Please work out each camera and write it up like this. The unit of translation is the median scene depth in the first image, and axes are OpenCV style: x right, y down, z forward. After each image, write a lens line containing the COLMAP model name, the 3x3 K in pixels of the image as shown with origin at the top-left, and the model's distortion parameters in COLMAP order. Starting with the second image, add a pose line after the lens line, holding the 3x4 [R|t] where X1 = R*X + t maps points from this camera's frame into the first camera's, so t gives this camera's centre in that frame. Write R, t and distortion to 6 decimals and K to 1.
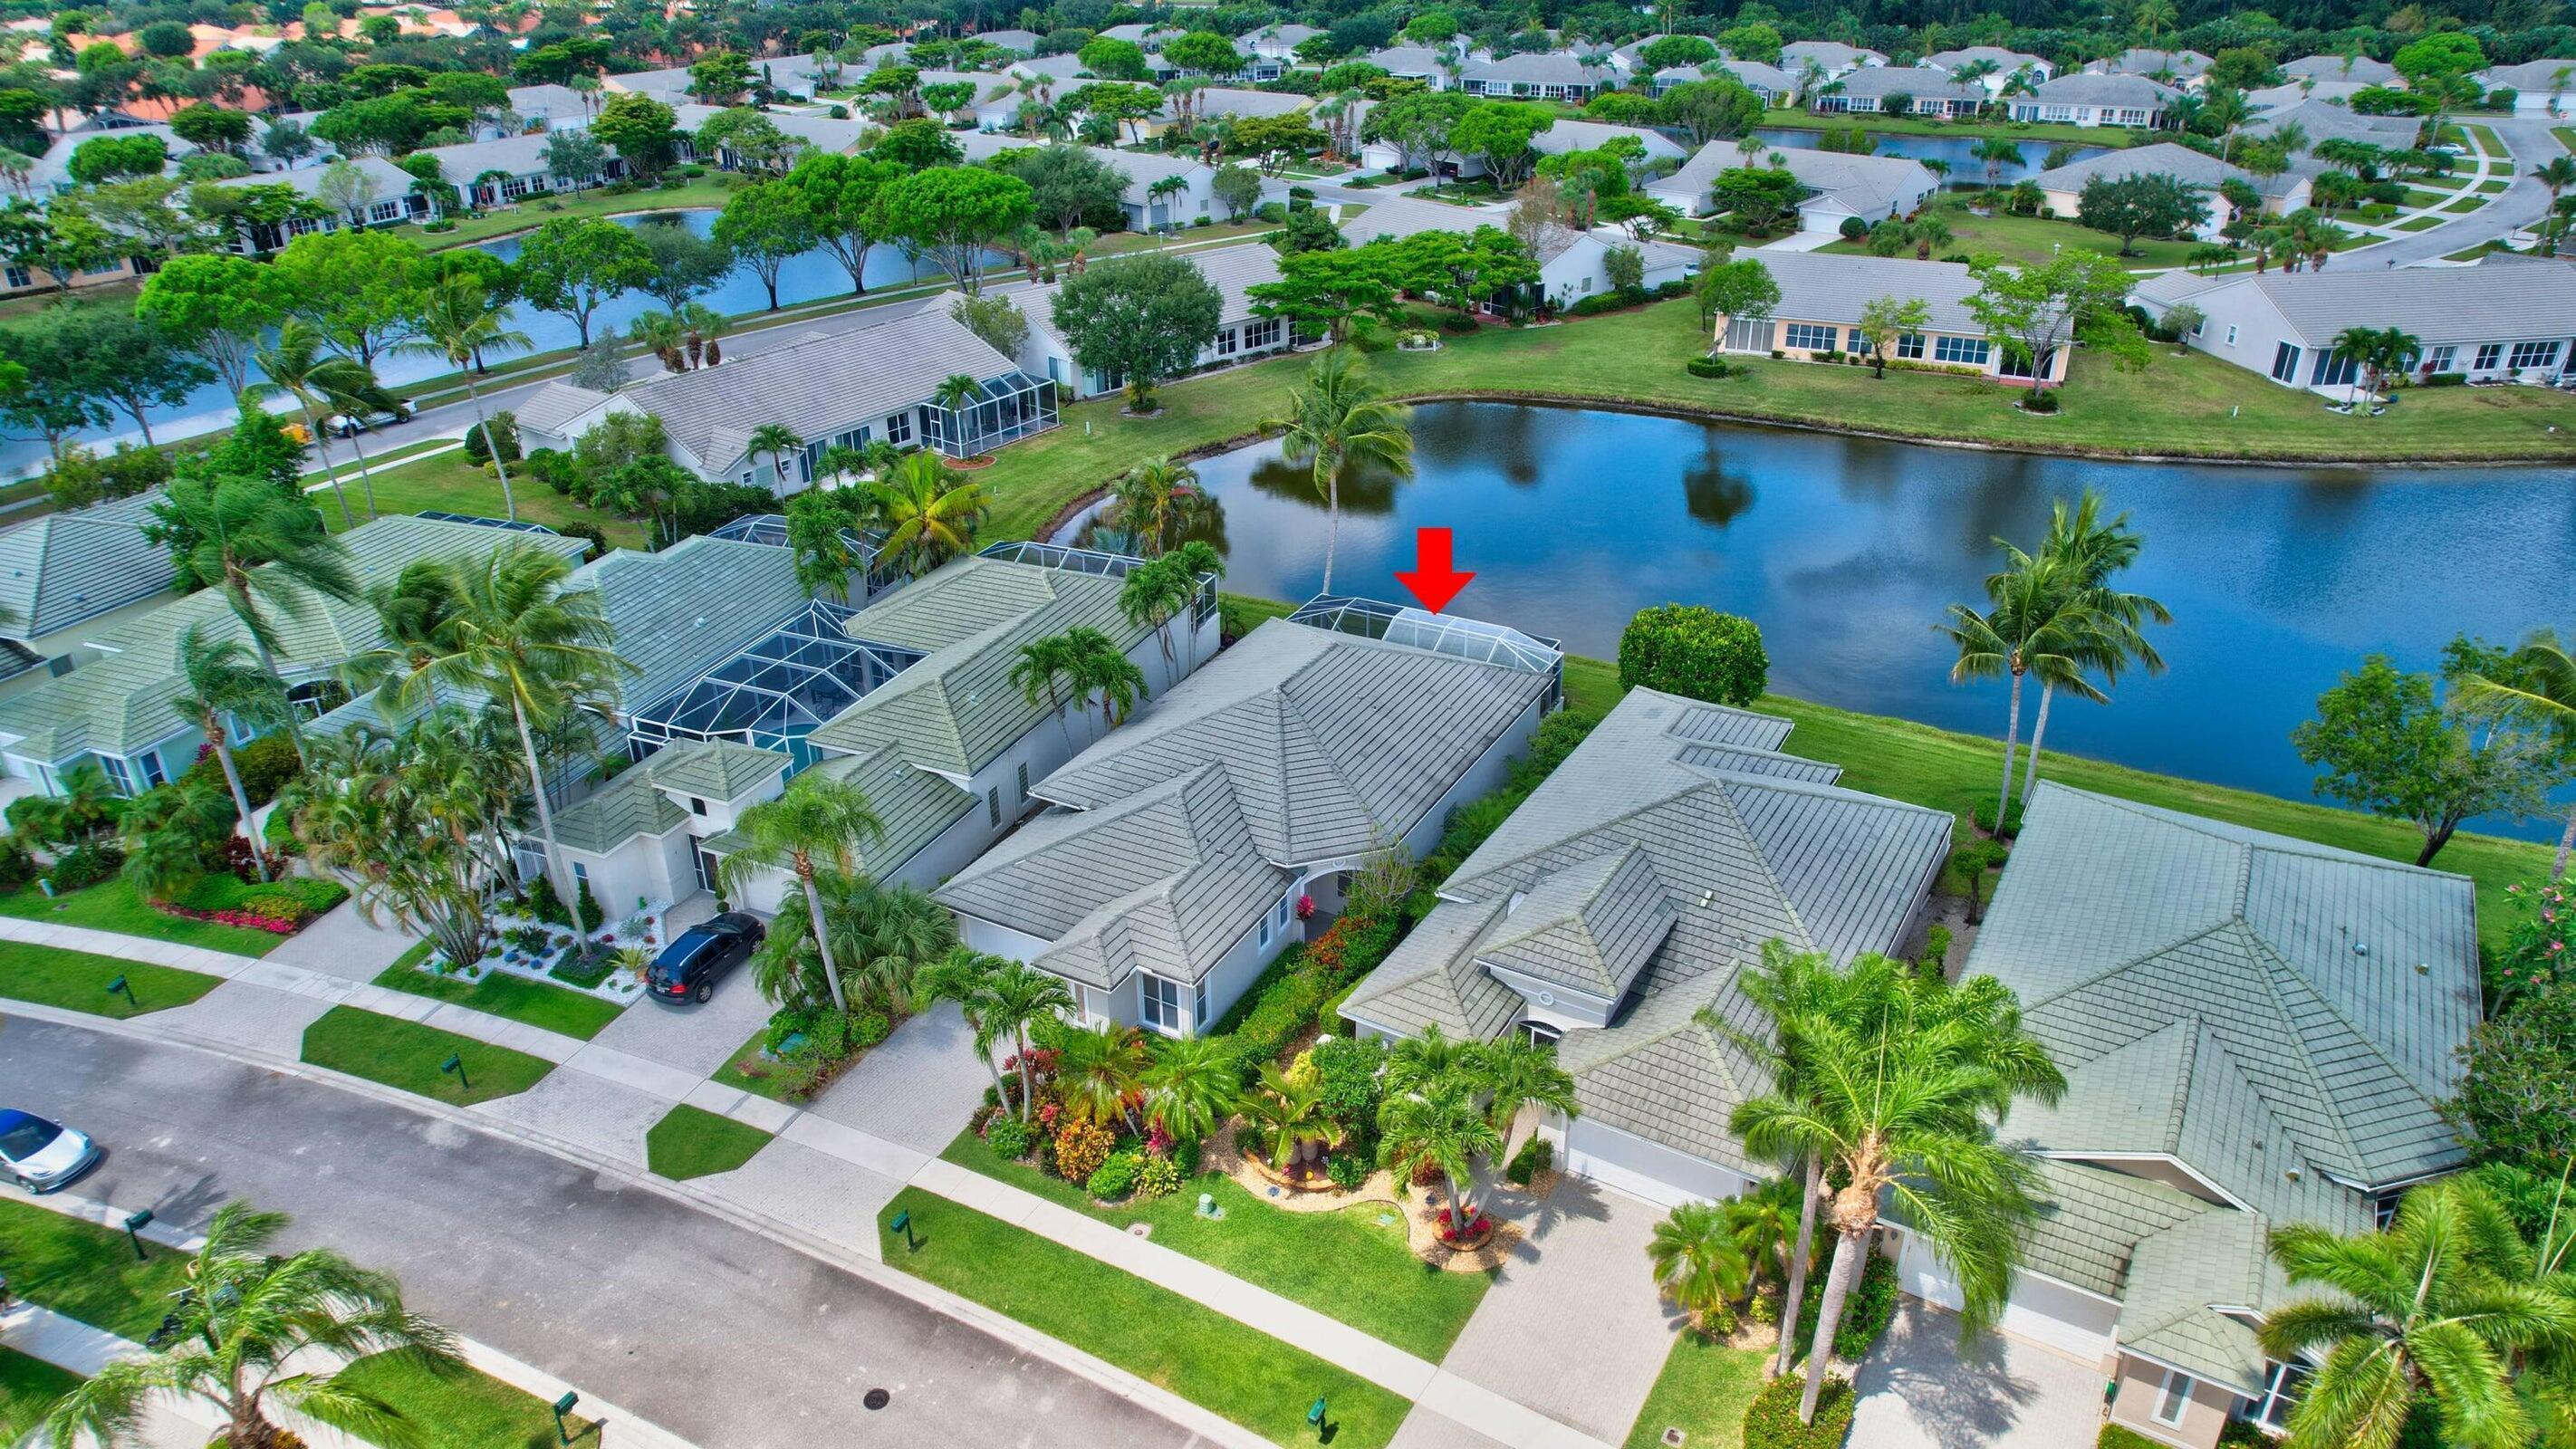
lens RADIAL K [[1655.2, 0, 1288.0], [0, 1655.2, 724.5], [0, 0, 1]] dist [-0.085428, 0.078418]
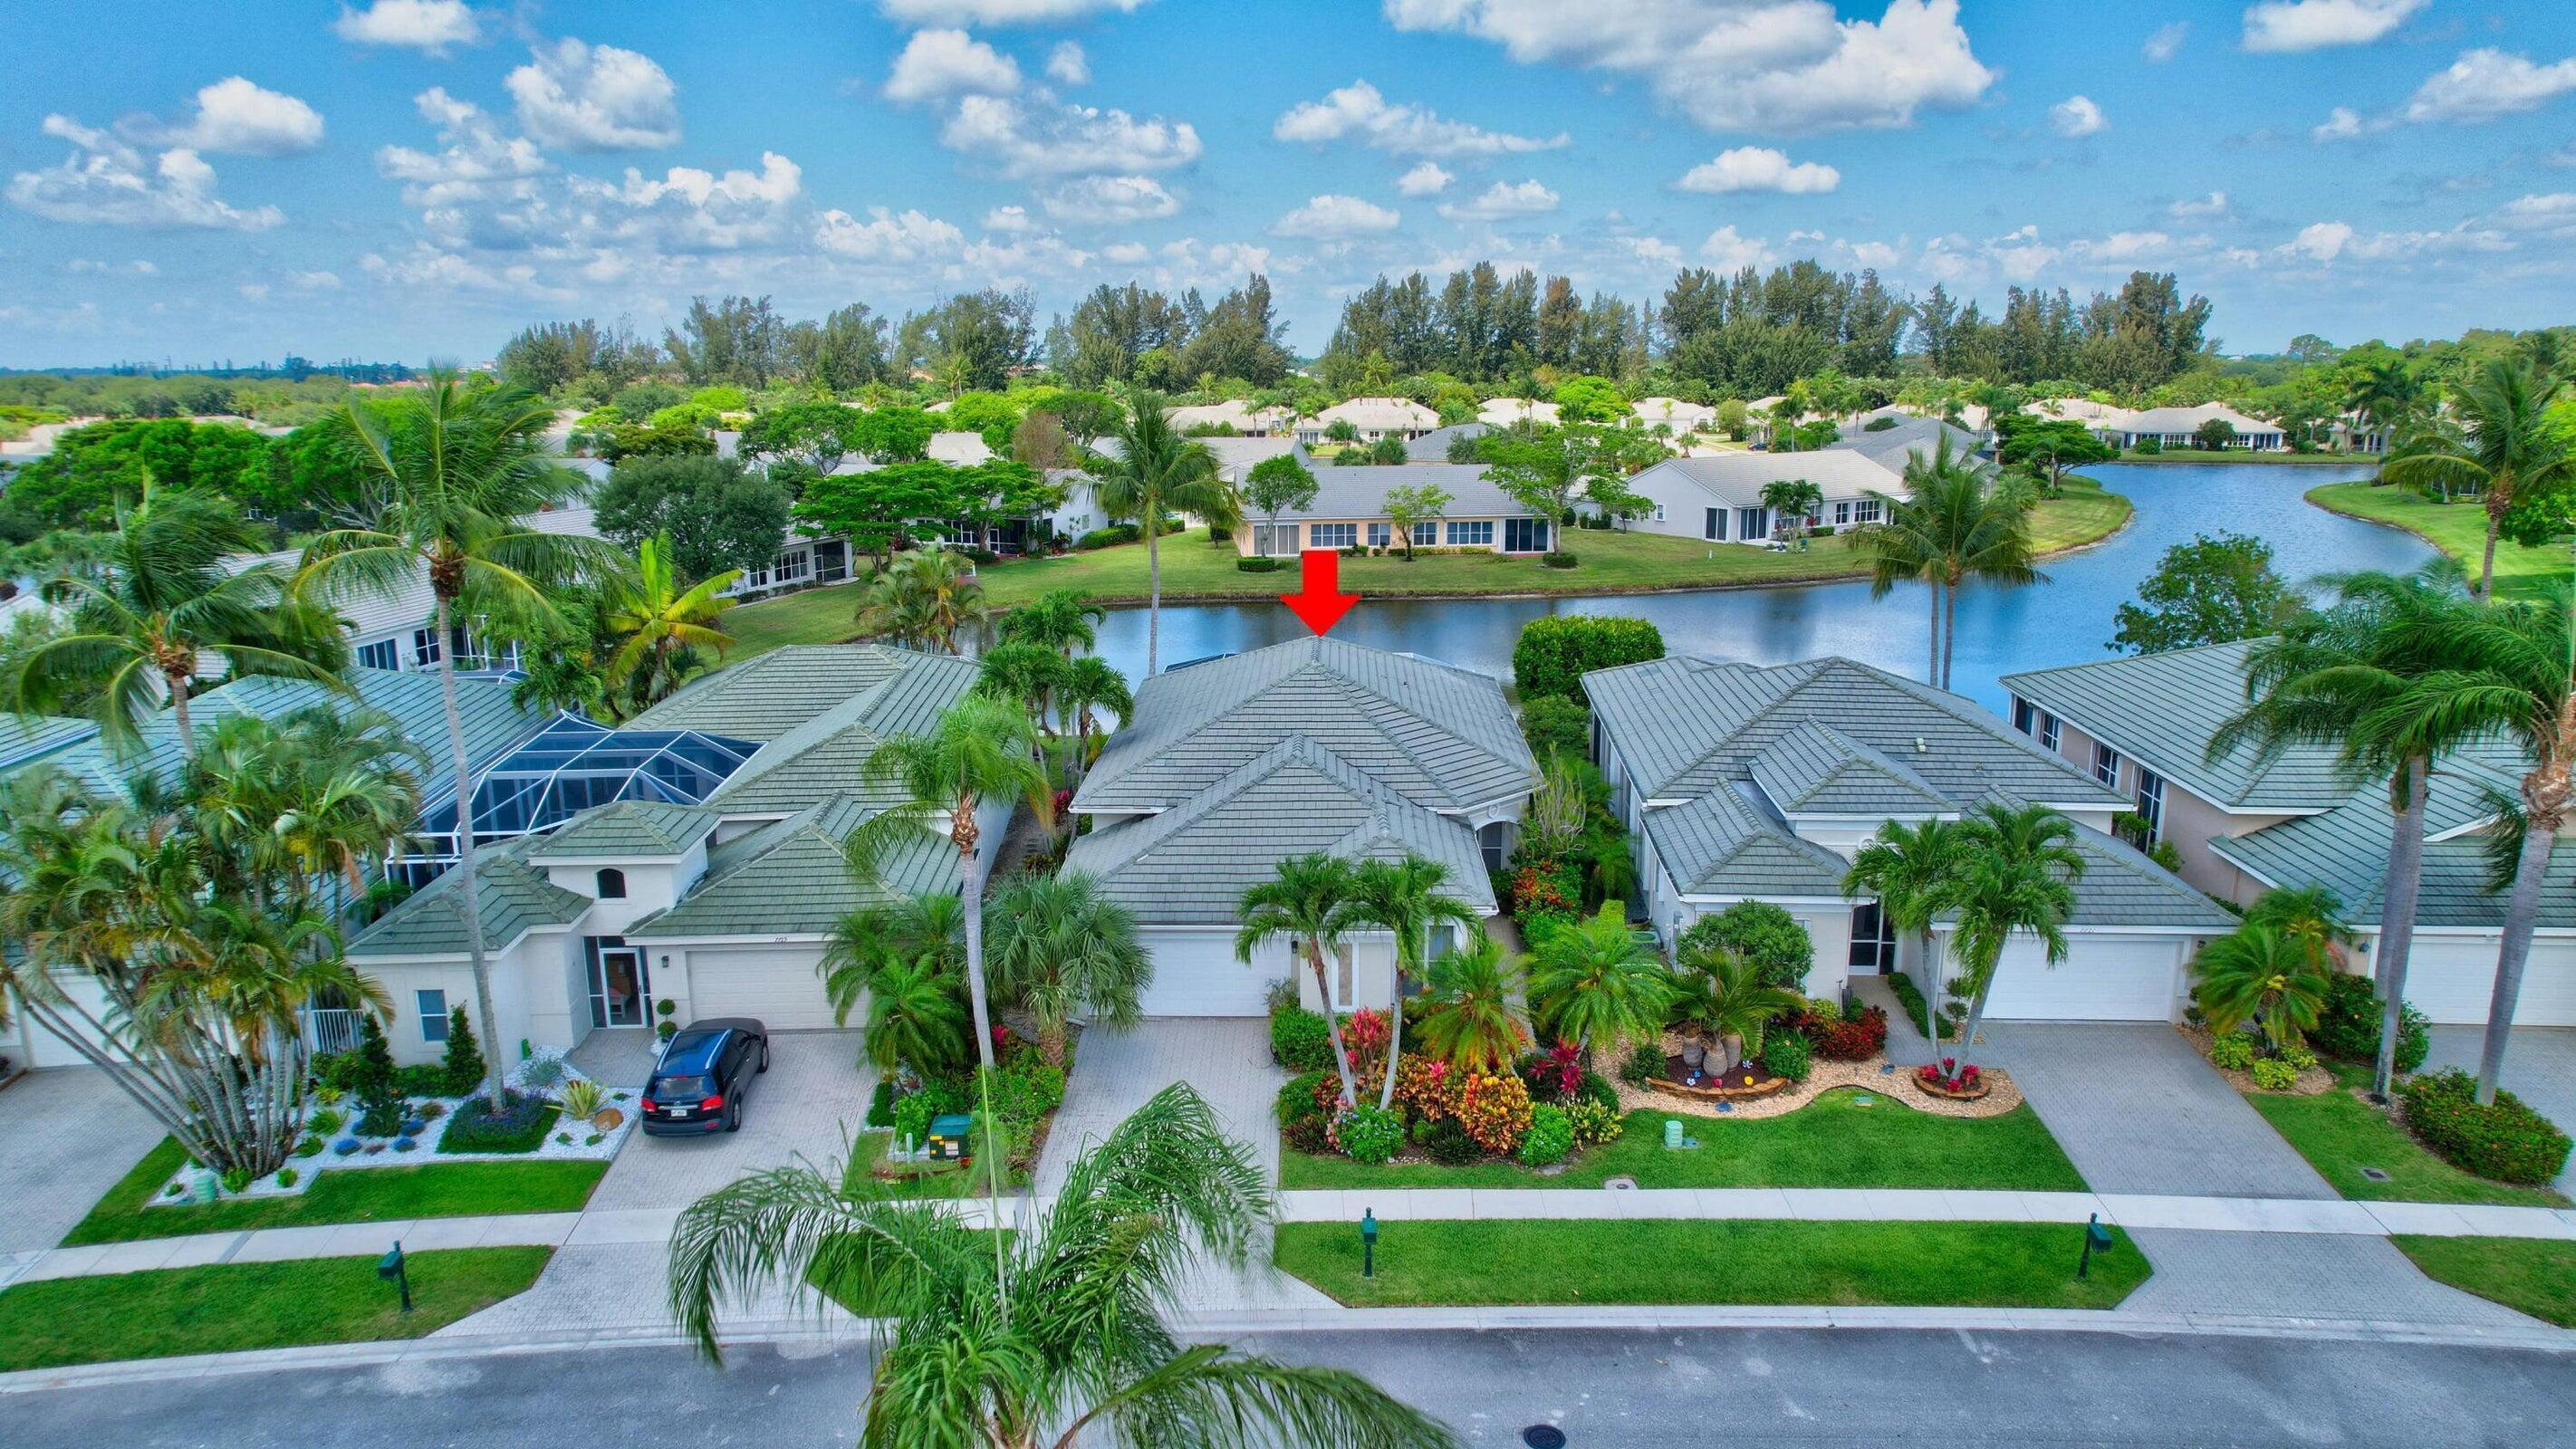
lens RADIAL K [[1655.2, 0, 1288.0], [0, 1655.2, 724.5], [0, 0, 1]] dist [-0.085428, 0.078418]
pose [[0.889364, -0.097999, 0.446573, -0.219710], [0.205639, 0.958123, -0.199279, 0.095928], [-0.408343, 0.269065, 0.872273, 0.158225]]
